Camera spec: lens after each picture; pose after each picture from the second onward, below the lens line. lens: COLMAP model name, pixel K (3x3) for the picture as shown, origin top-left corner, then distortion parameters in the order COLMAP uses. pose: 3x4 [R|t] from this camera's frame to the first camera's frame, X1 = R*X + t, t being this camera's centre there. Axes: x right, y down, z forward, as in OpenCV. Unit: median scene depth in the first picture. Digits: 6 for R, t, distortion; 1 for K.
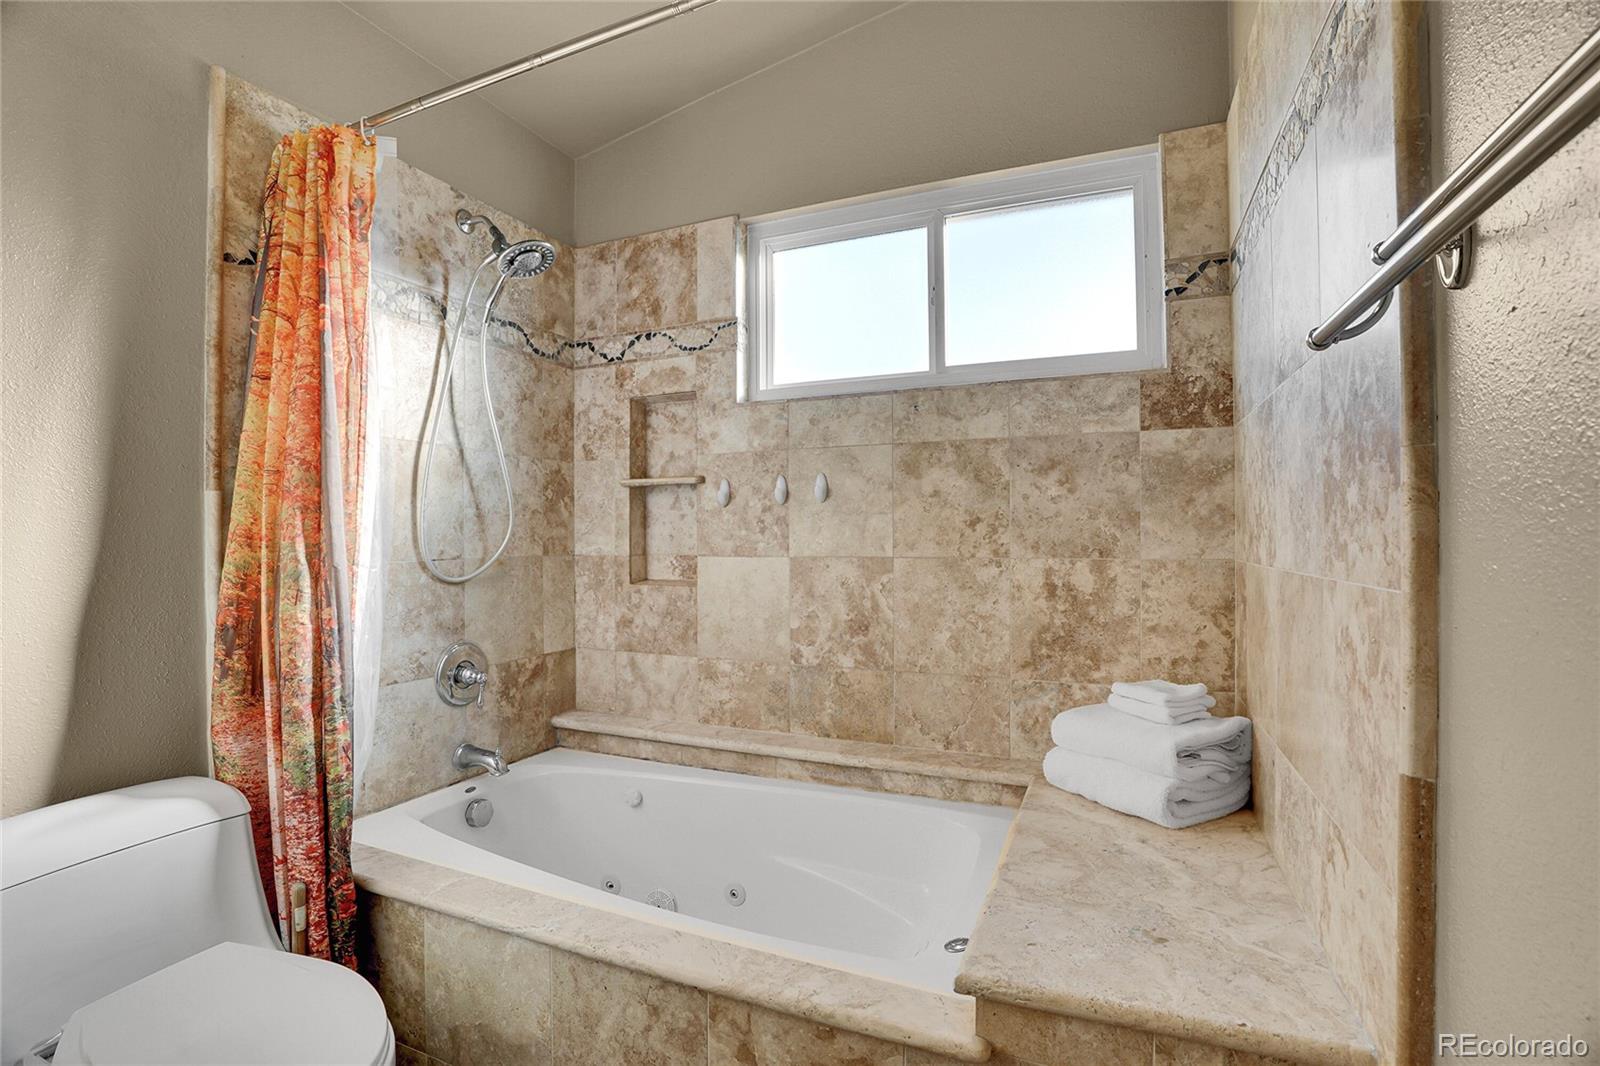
lens RADIAL K [[754.0, 0, 800.0], [0, 754.0, 533.0], [0, 0, 1]] dist [-0.065935, 0.026251]
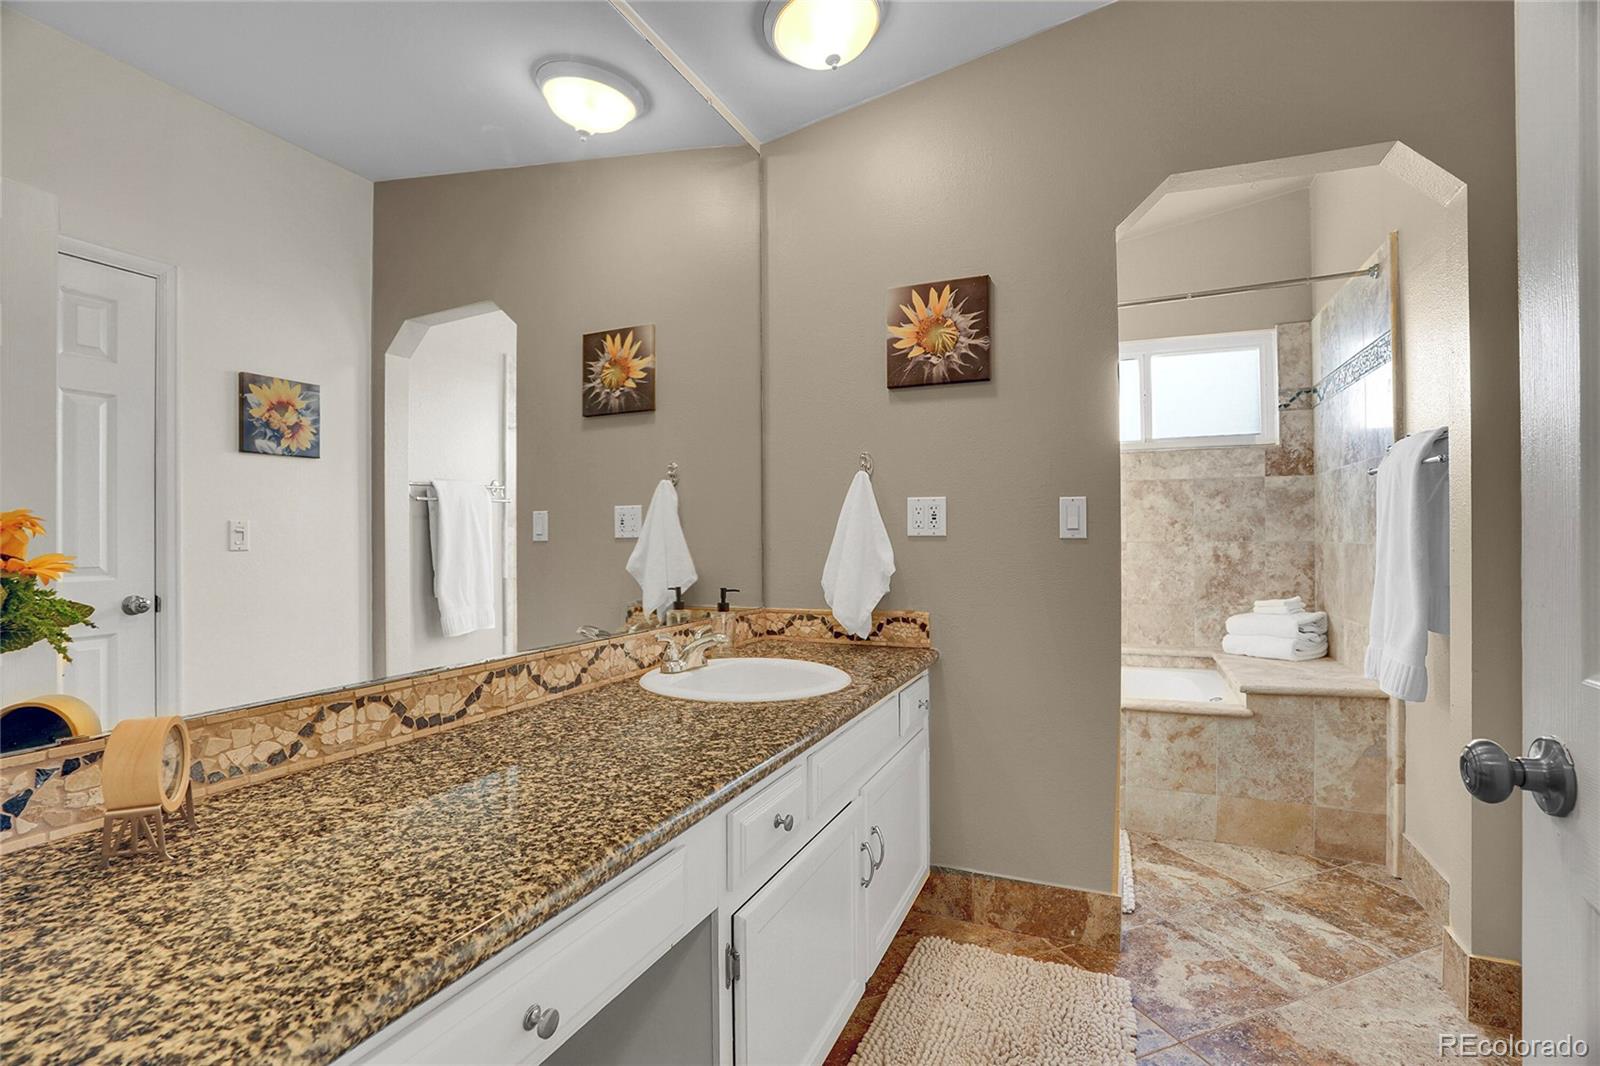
lens RADIAL K [[754.0, 0, 800.0], [0, 754.0, 533.0], [0, 0, 1]] dist [-0.065935, 0.026251]
pose [[0.999992, -0.002924, -0.002626, -0.768376], [0.002927, 0.999995, 0.000928, 0.007053], [0.002623, -0.000936, 0.999996, -0.954147]]
